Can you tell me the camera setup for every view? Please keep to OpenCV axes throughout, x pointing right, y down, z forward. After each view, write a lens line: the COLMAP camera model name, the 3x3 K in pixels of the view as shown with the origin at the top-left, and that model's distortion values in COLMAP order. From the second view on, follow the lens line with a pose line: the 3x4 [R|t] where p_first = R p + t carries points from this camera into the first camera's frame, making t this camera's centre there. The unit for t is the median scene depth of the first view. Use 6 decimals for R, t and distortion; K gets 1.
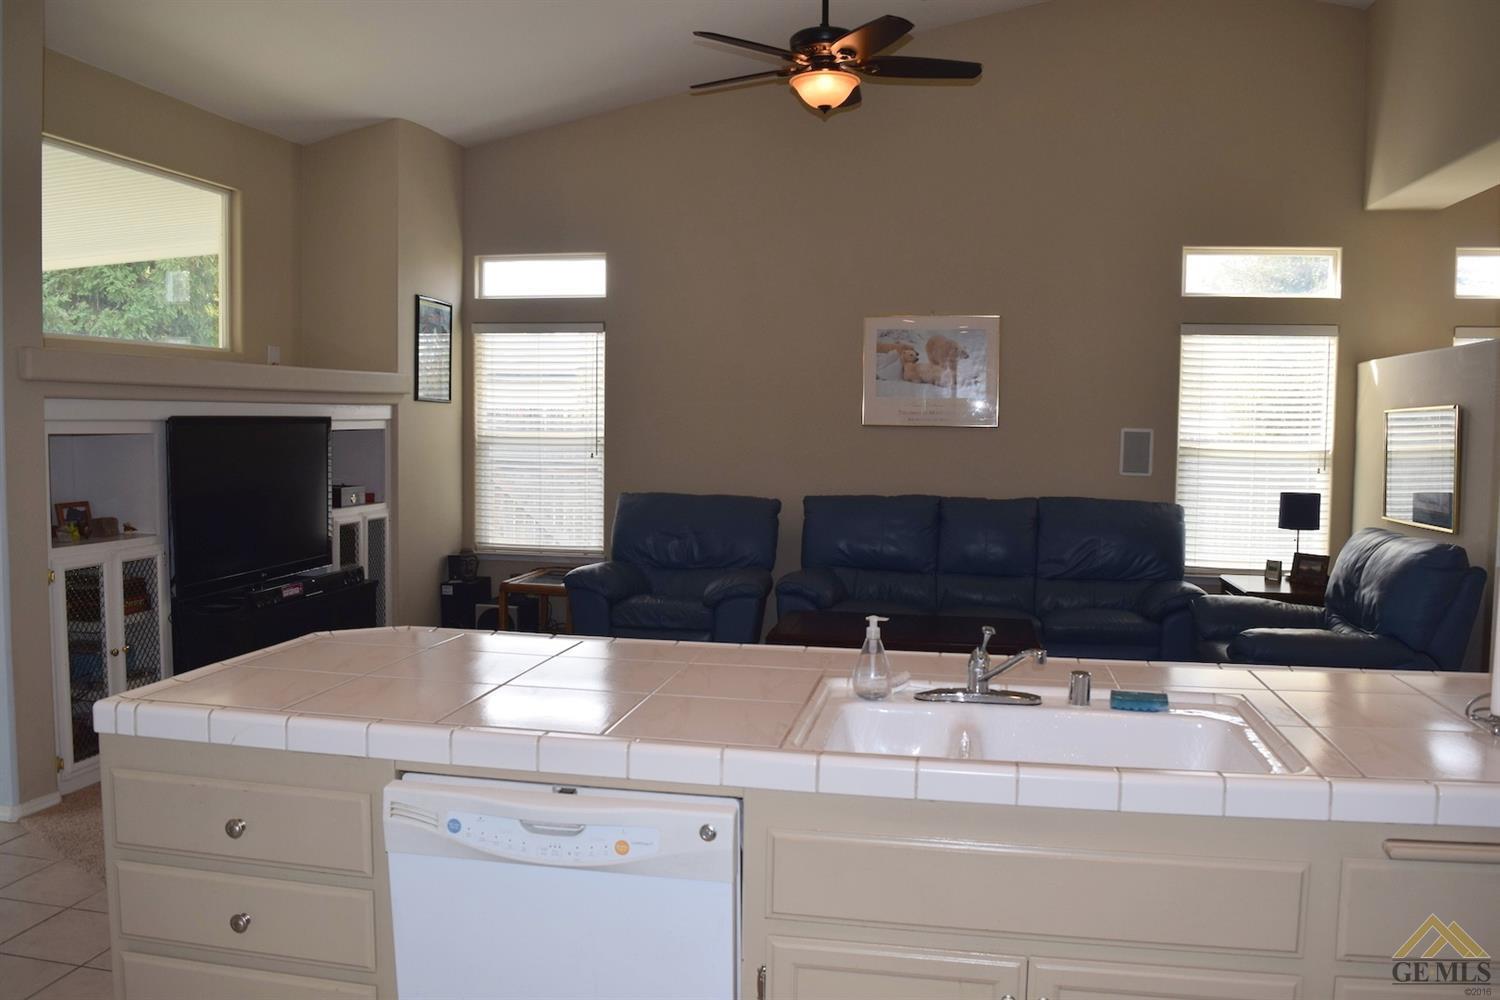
lens RADIAL K [[1181.5, 0, 757.5], [0, 1181.5, 497.4], [0, 0, 1]] dist [-0.085919, 0.001680]
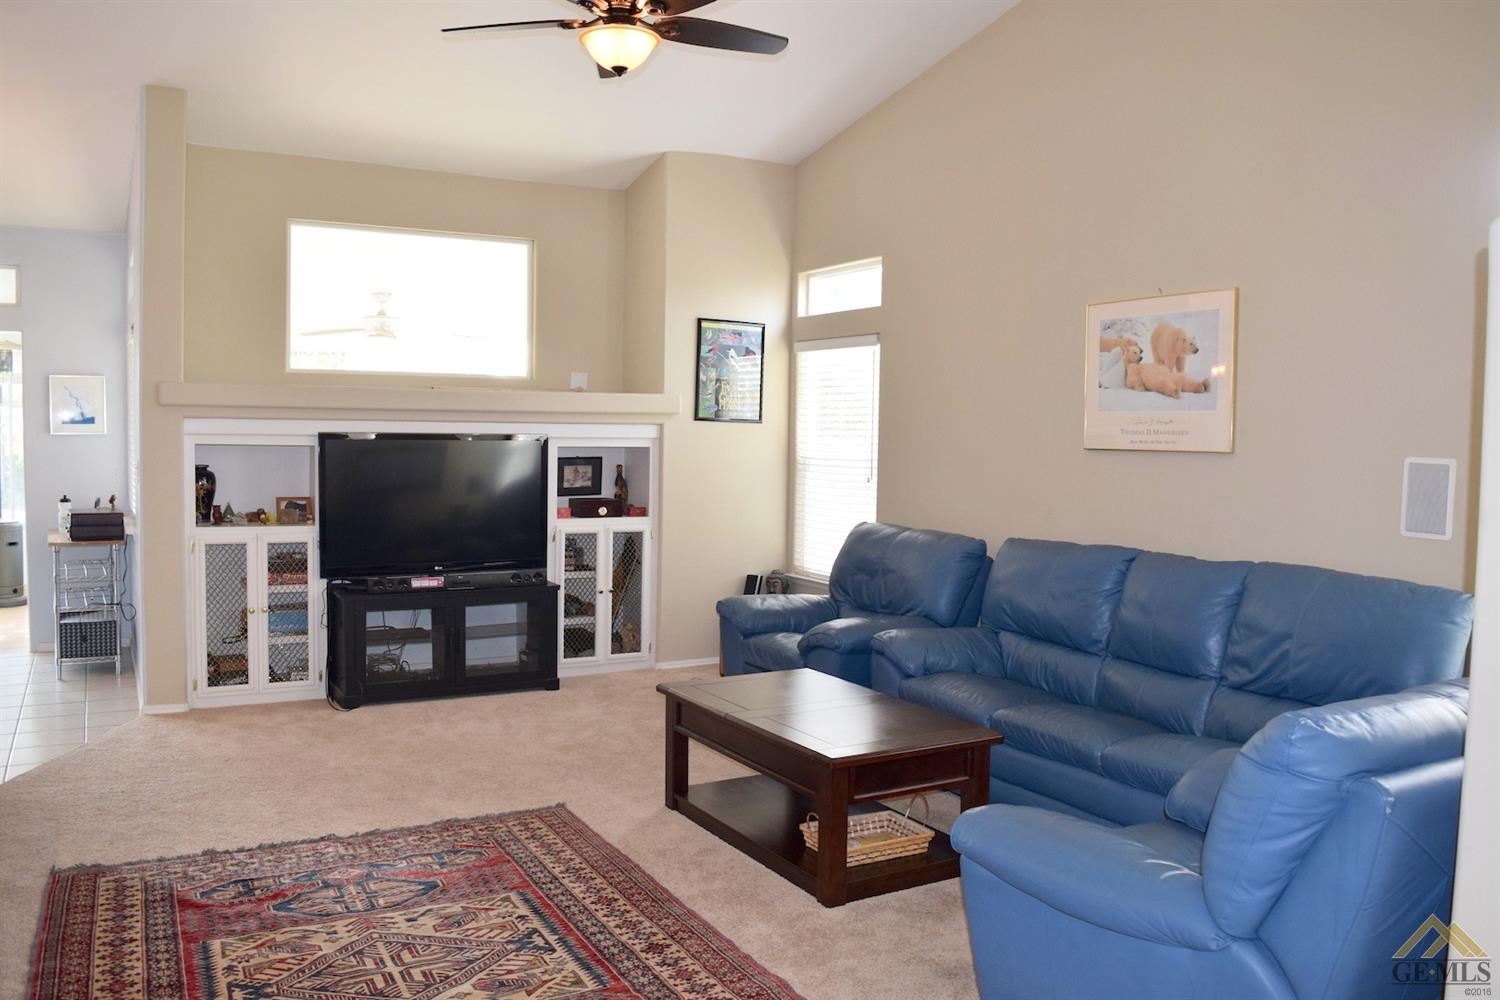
lens RADIAL K [[1181.5, 0, 757.5], [0, 1181.5, 497.4], [0, 0, 1]] dist [-0.085919, 0.001680]
pose [[0.654080, 0.040098, -0.755362, 0.525719], [-0.057817, 0.998323, 0.002931, -0.020627], [0.754212, 0.041756, 0.655302, 0.357365]]
